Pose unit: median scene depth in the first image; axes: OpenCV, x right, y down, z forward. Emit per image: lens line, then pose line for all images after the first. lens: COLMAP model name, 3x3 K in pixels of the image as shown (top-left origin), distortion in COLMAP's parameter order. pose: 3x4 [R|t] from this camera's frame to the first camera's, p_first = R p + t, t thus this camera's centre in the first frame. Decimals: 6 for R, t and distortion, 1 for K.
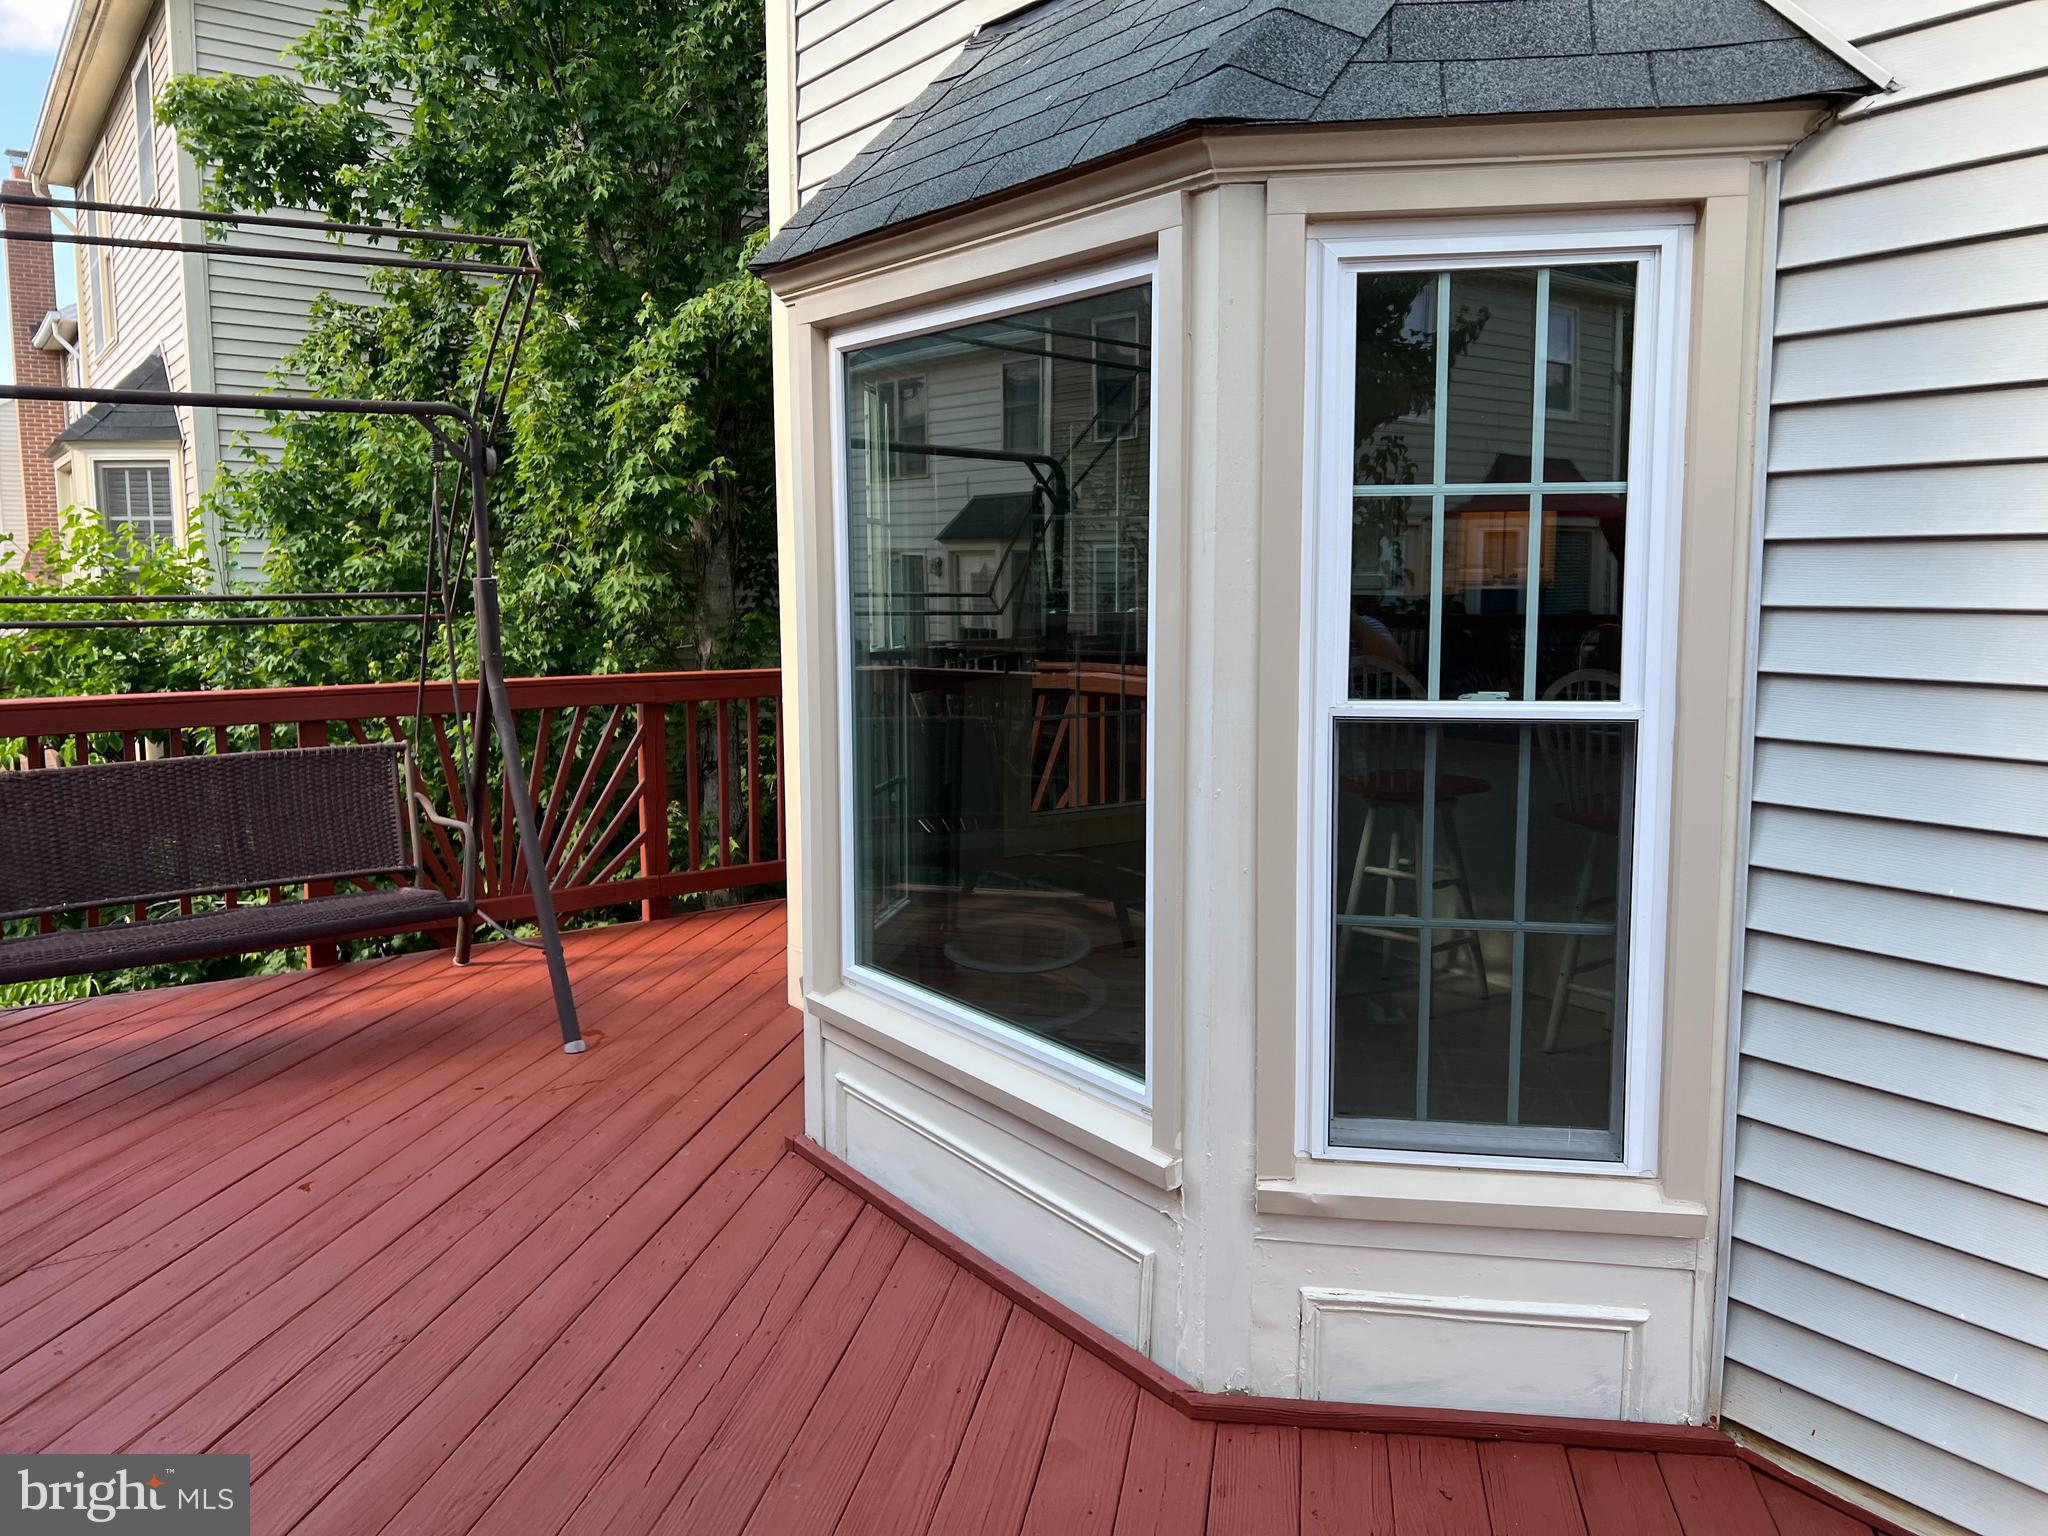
lens RADIAL K [[1544.8, 0, 1021.7], [0, 1544.8, 763.8], [0, 0, 1]] dist [0.027403, -0.040103]
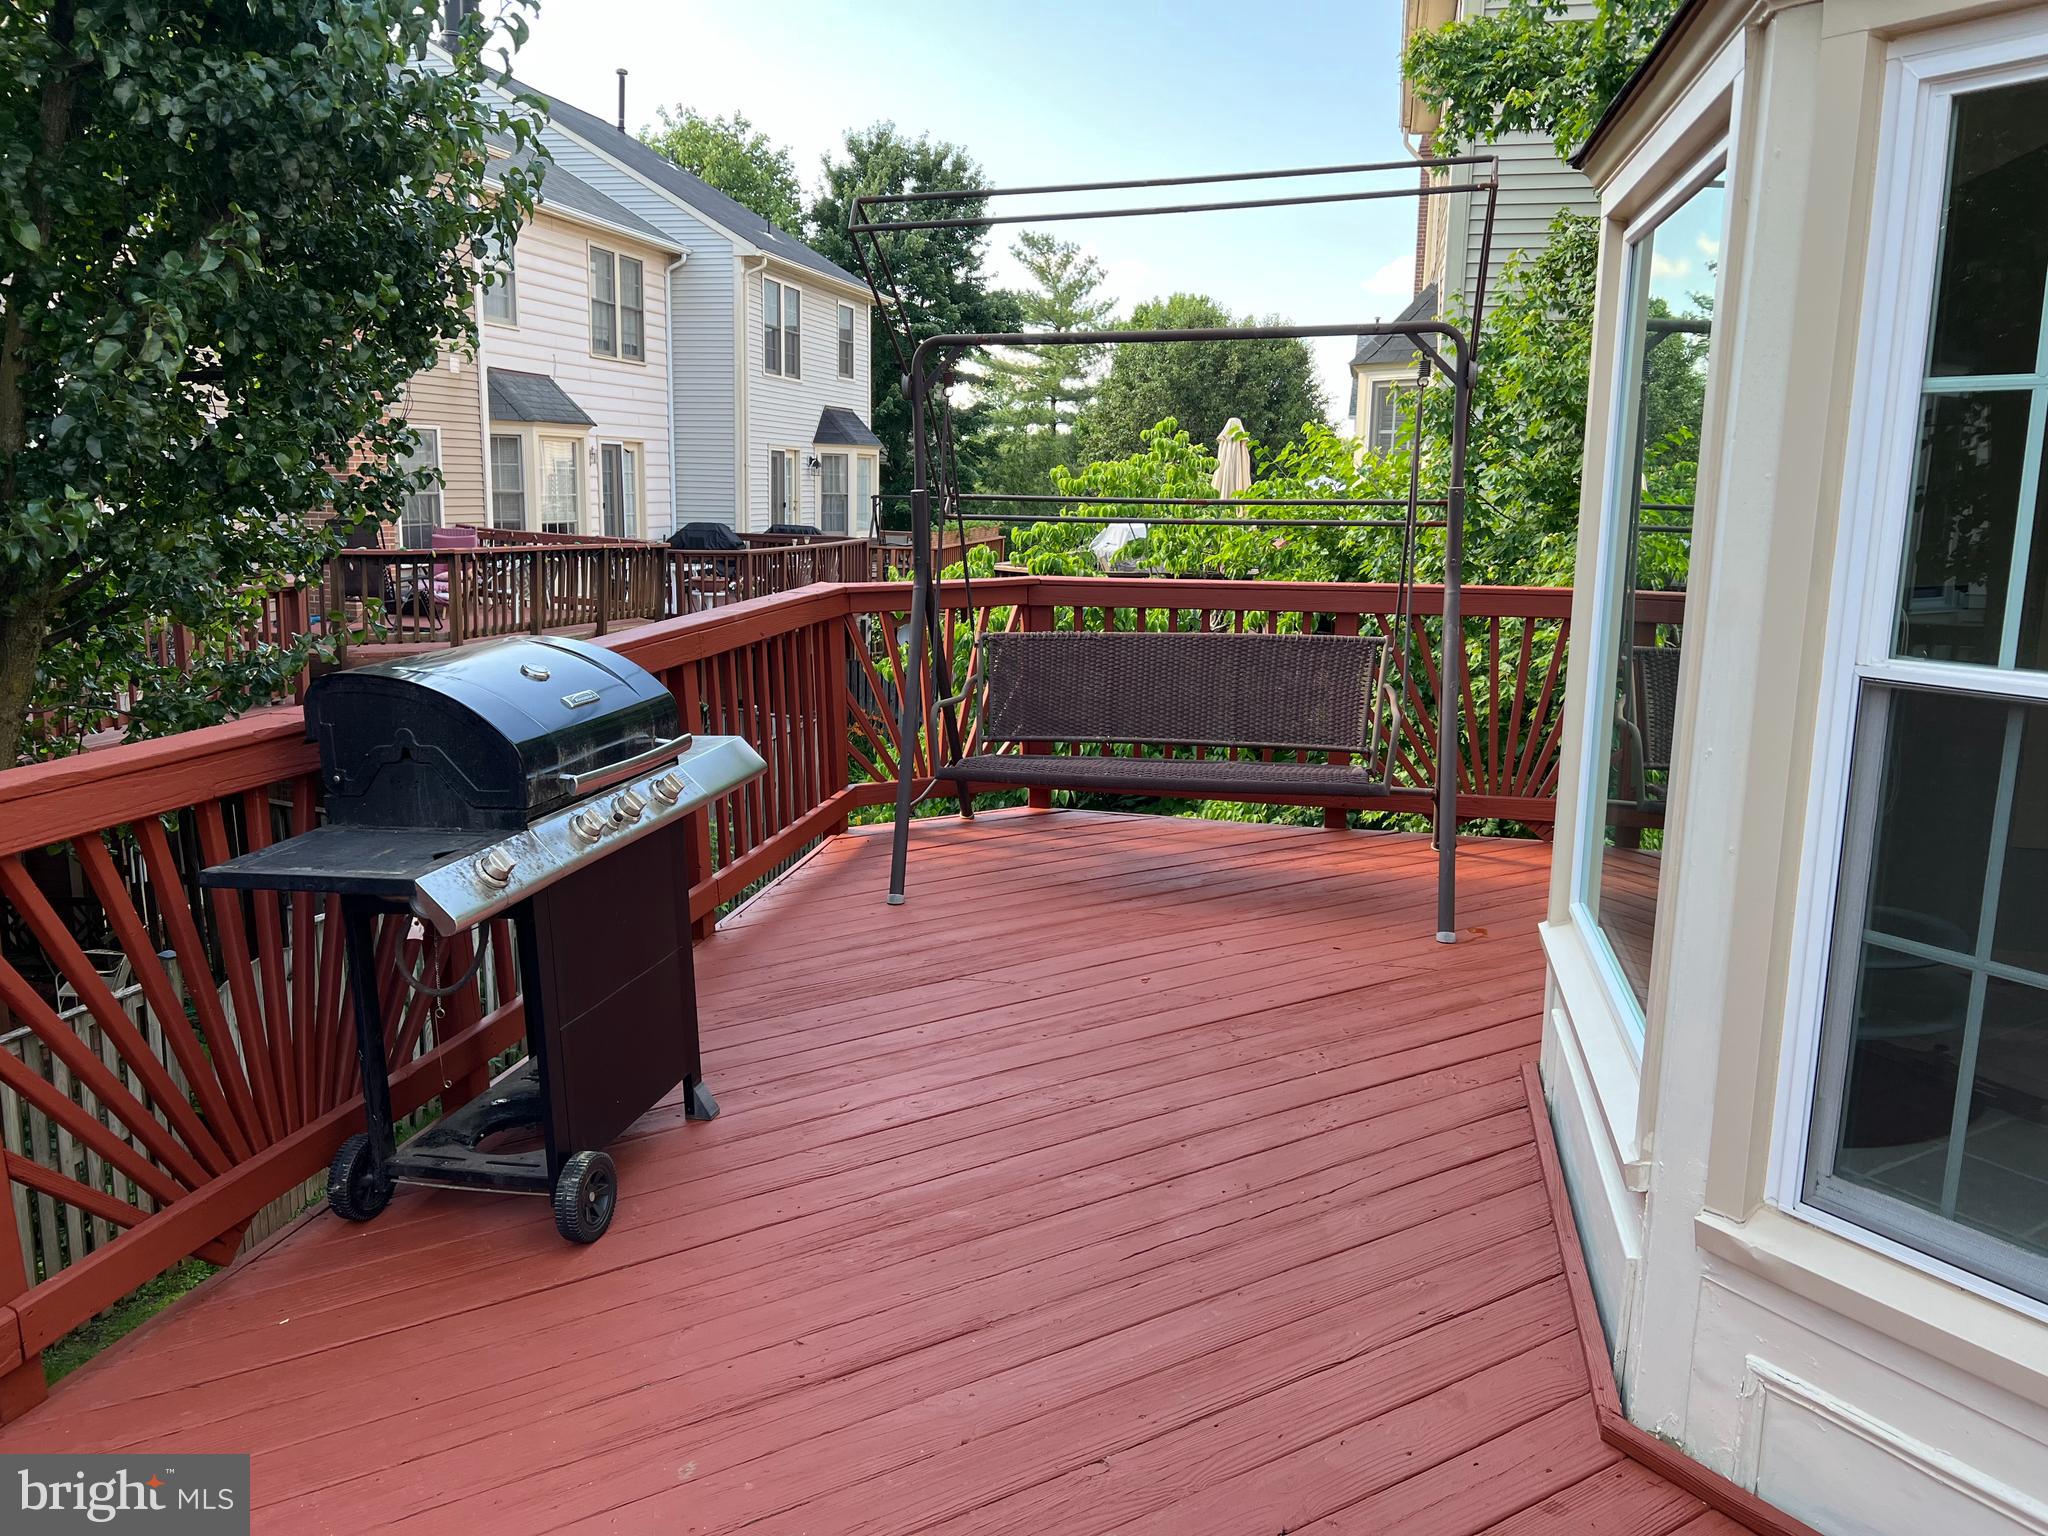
lens RADIAL K [[1544.8, 0, 1013.4], [0, 1544.8, 768.5], [0, 0, 1]] dist [0.027403, -0.040103]
pose [[0.642583, 0.146315, -0.752116, 0.372207], [-0.099004, 0.989225, 0.107857, -0.019142], [0.759793, 0.005155, 0.650145, 0.110975]]
